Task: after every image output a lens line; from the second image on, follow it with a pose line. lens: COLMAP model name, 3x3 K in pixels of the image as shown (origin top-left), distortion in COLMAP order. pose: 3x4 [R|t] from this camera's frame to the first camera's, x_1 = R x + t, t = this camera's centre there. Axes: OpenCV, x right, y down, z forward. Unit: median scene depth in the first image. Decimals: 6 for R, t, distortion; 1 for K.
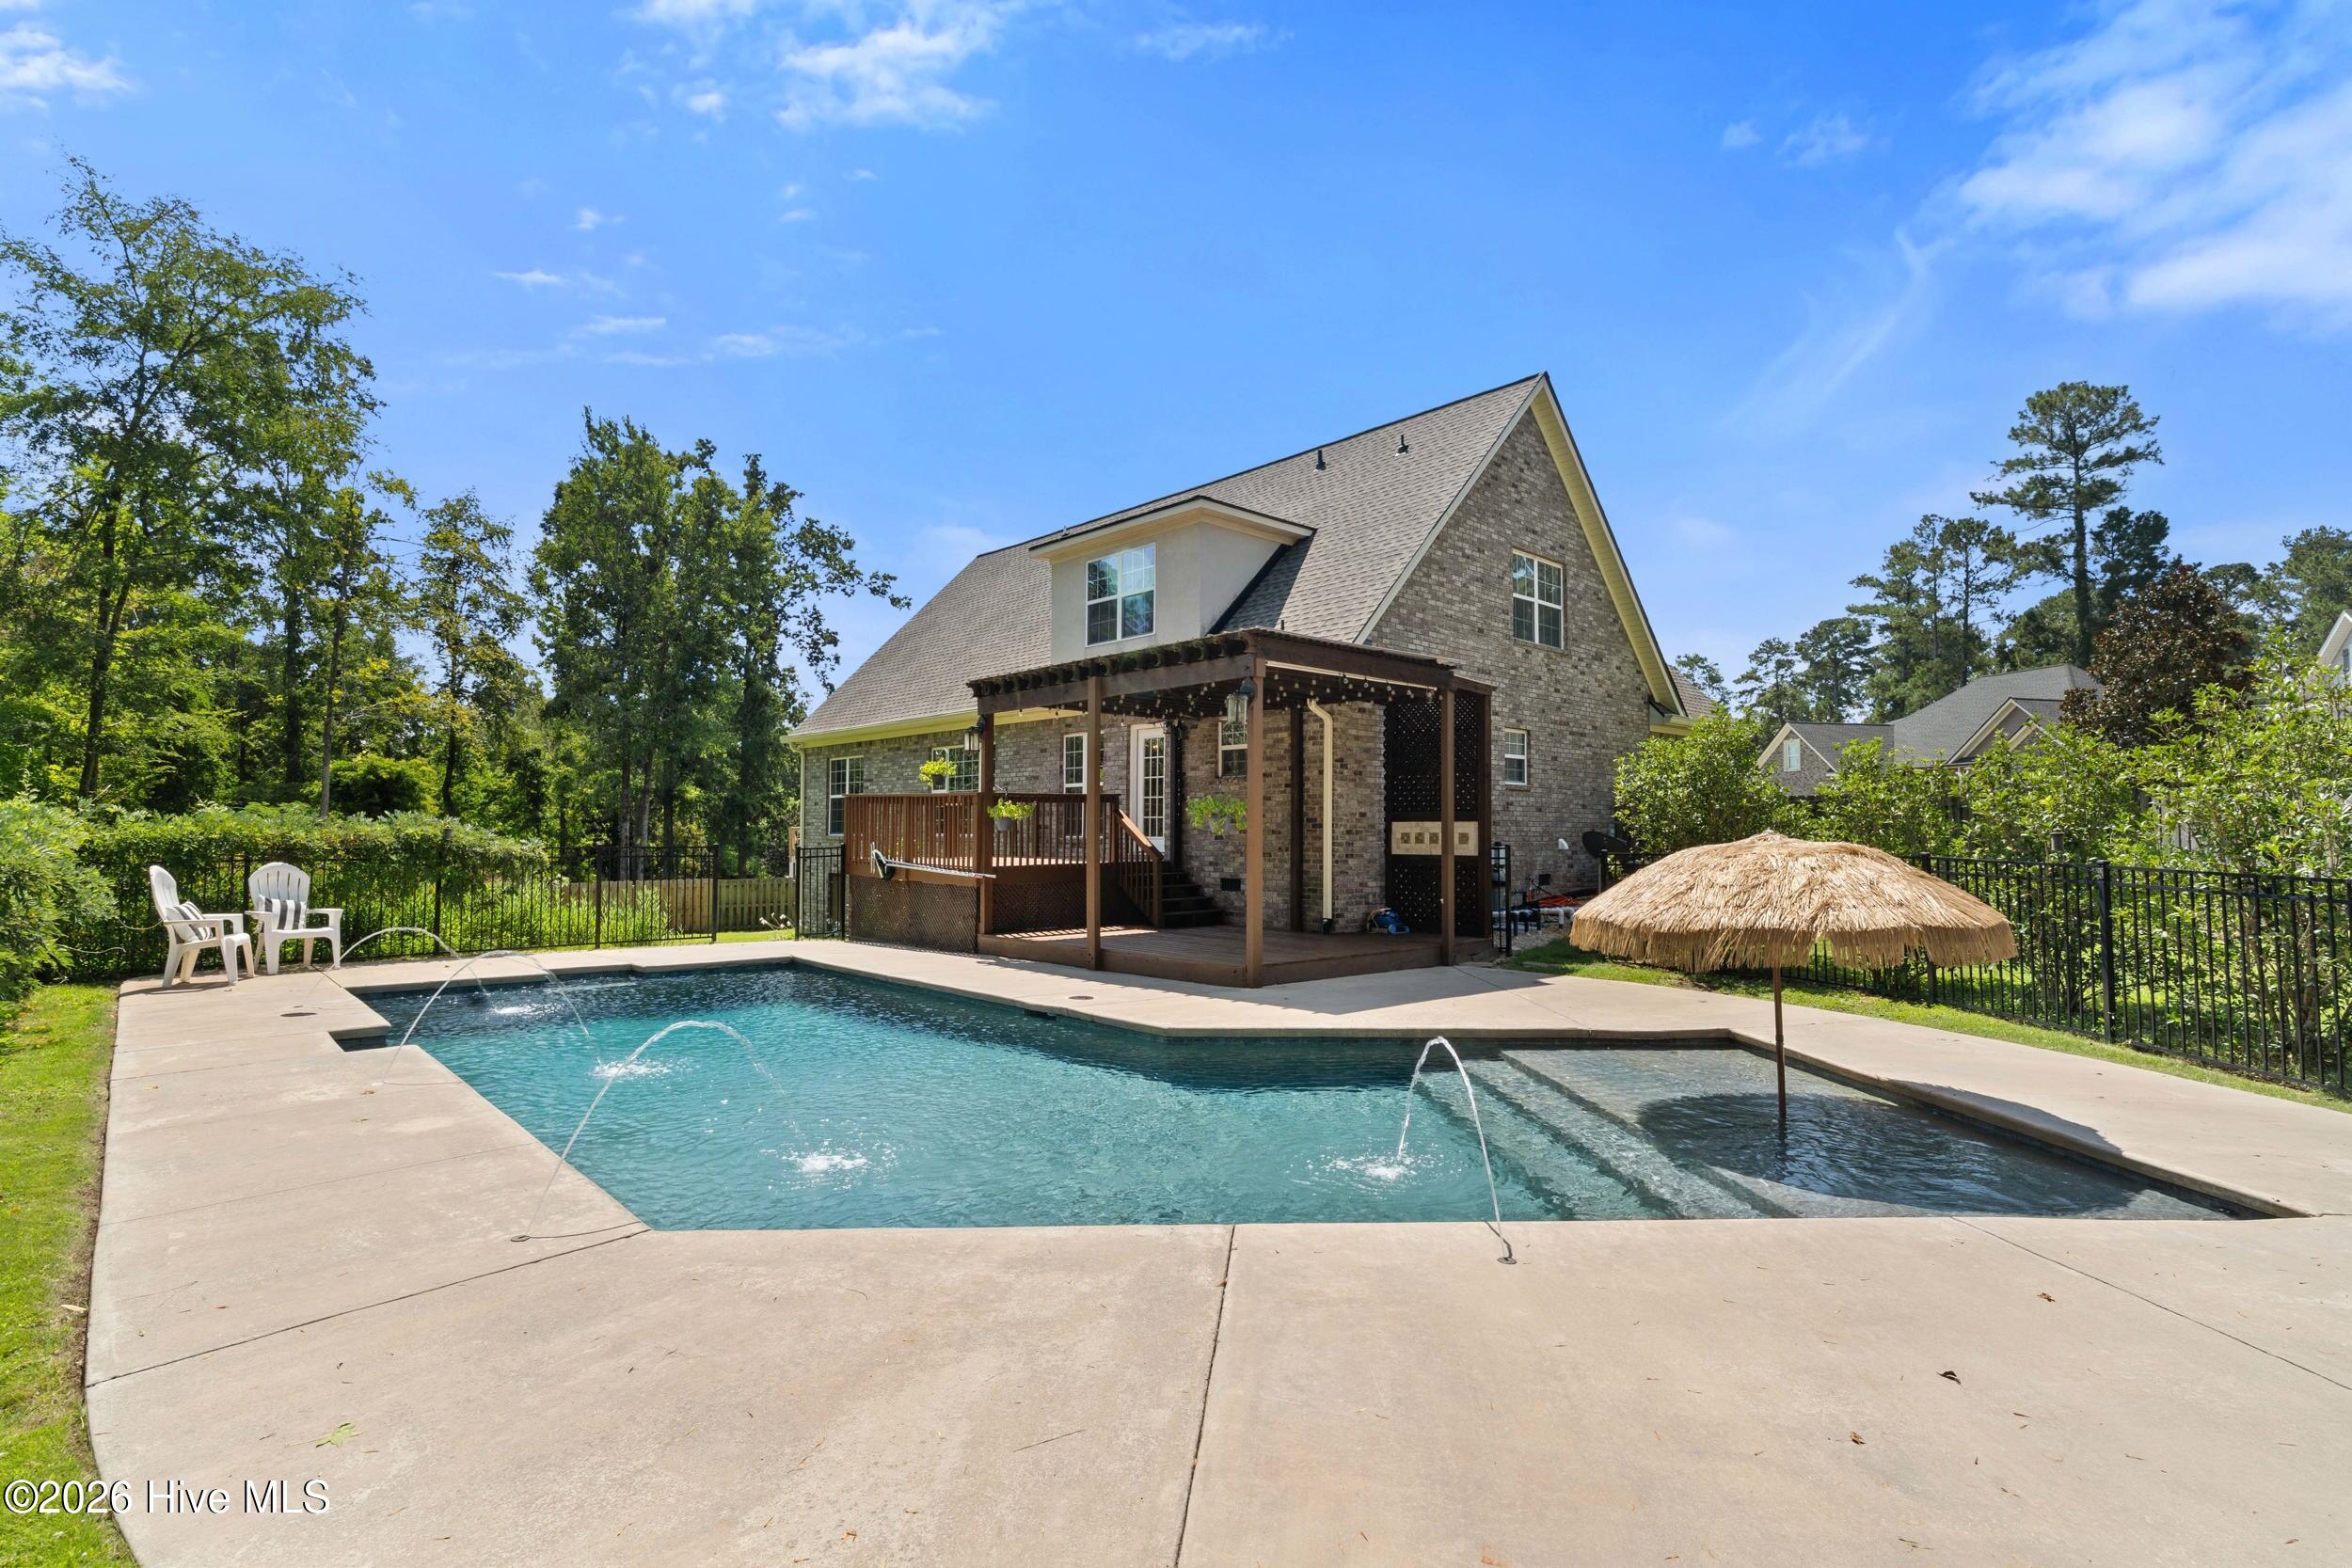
lens RADIAL K [[1142.7, 0, 1174.0], [0, 1142.7, 777.0], [0, 0, 1]] dist [0.003167, 0.000997]
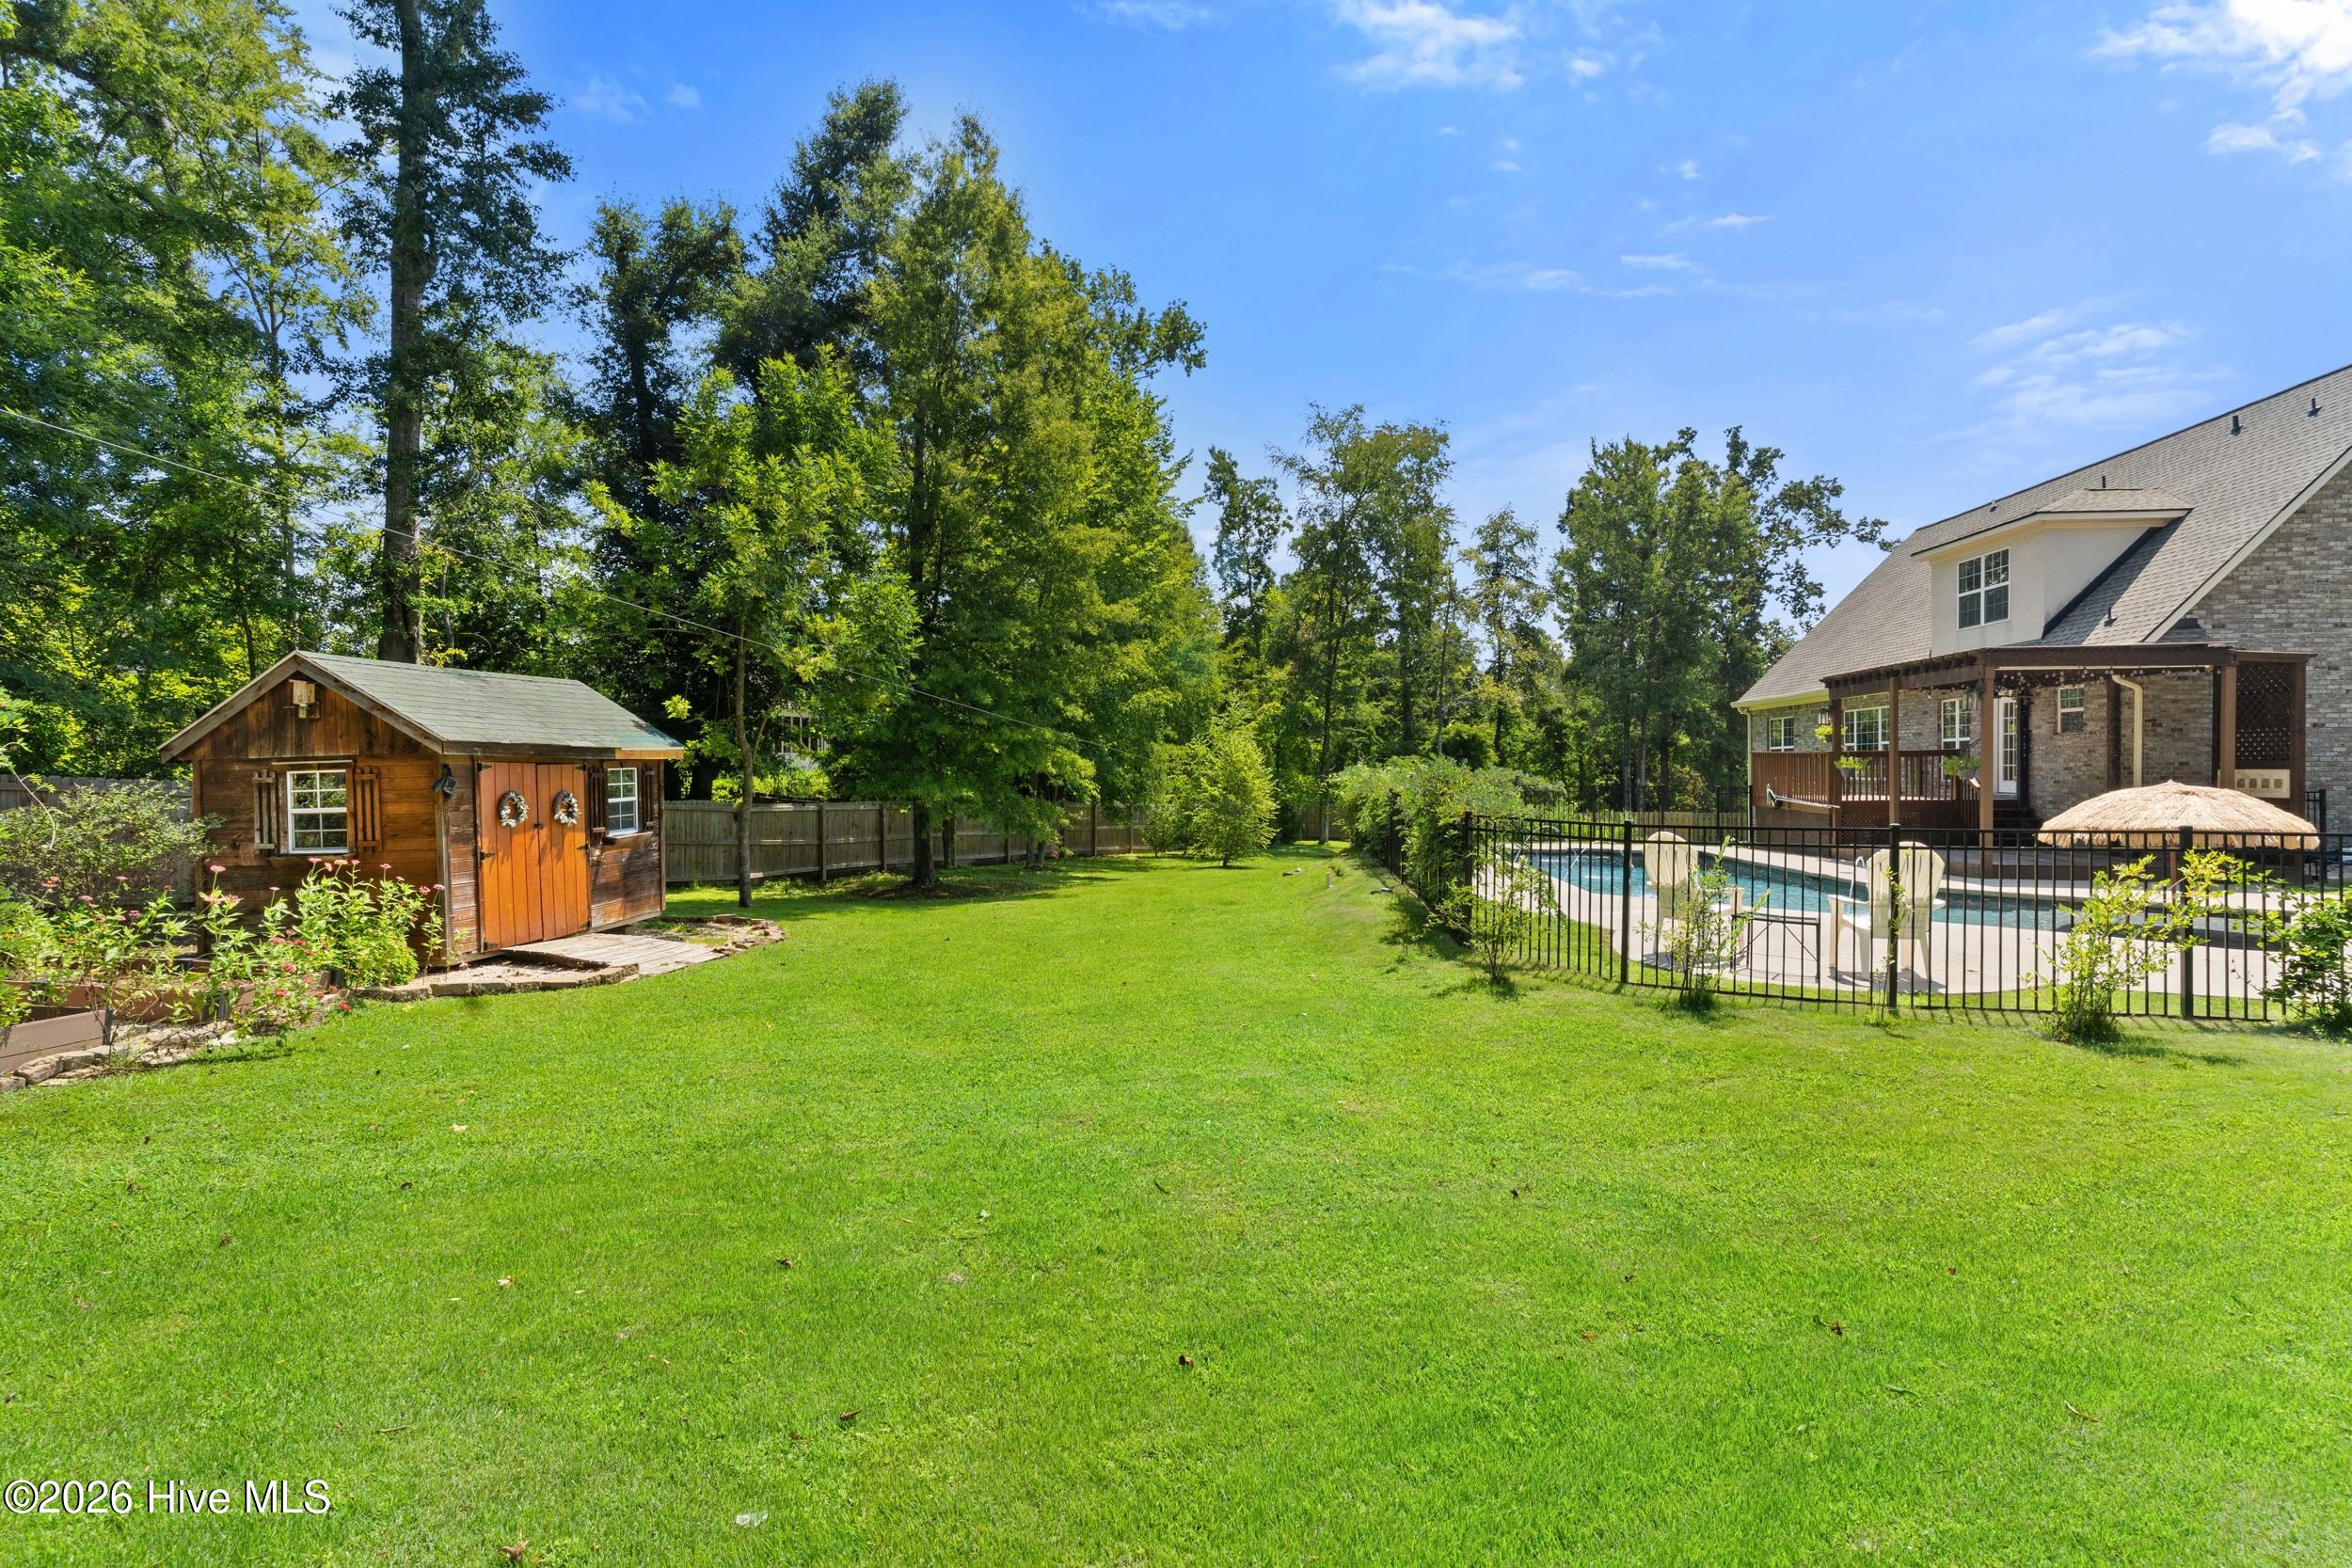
lens RADIAL K [[1142.7, 0, 1174.0], [0, 1142.7, 777.0], [0, 0, 1]] dist [0.003167, 0.000997]
pose [[0.671288, 0.001775, -0.741195, 0.107628], [0.036725, 0.998689, 0.035652, -0.011108], [0.740286, -0.051153, 0.670343, -0.190734]]
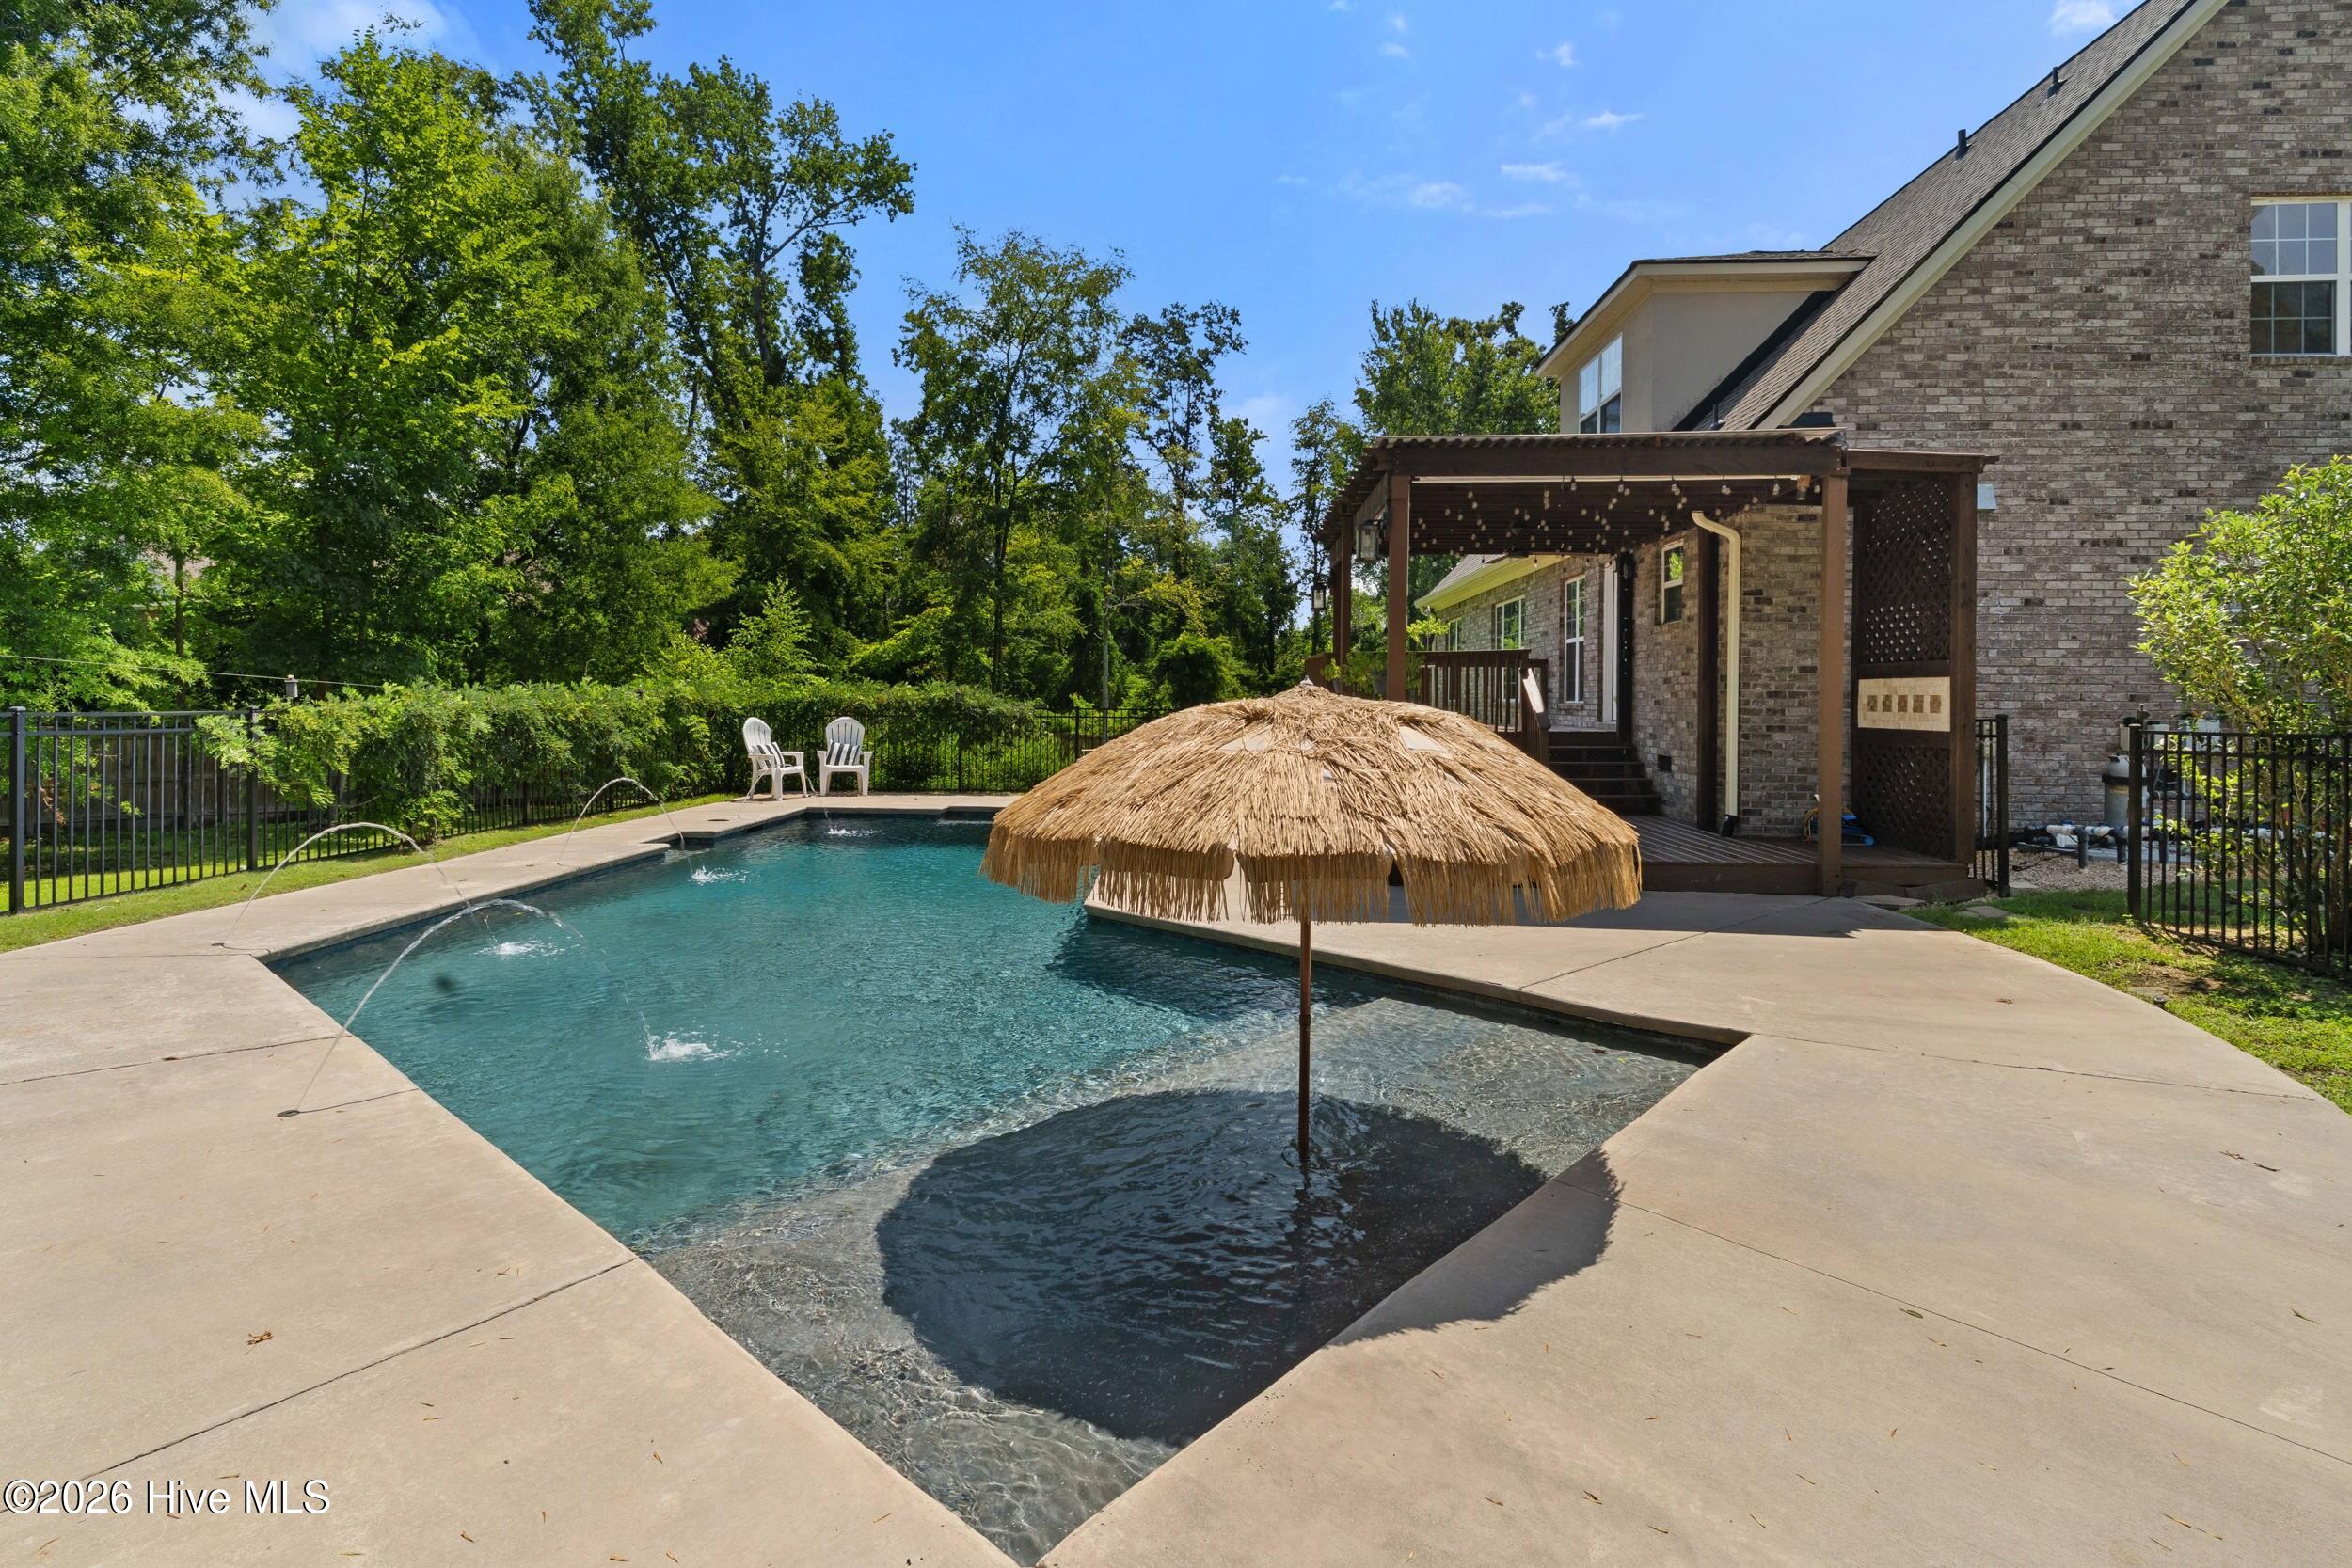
lens RADIAL K [[1168.2, 0, 1137.3], [0, 1168.2, 704.5], [0, 0, 1]] dist [-0.003503, -0.000305]
pose [[0.689675, 0.004310, -0.724106, 0.122315], [0.033399, 0.998729, 0.037756, 0.004293], [0.723349, -0.050224, 0.688654, 0.068013]]
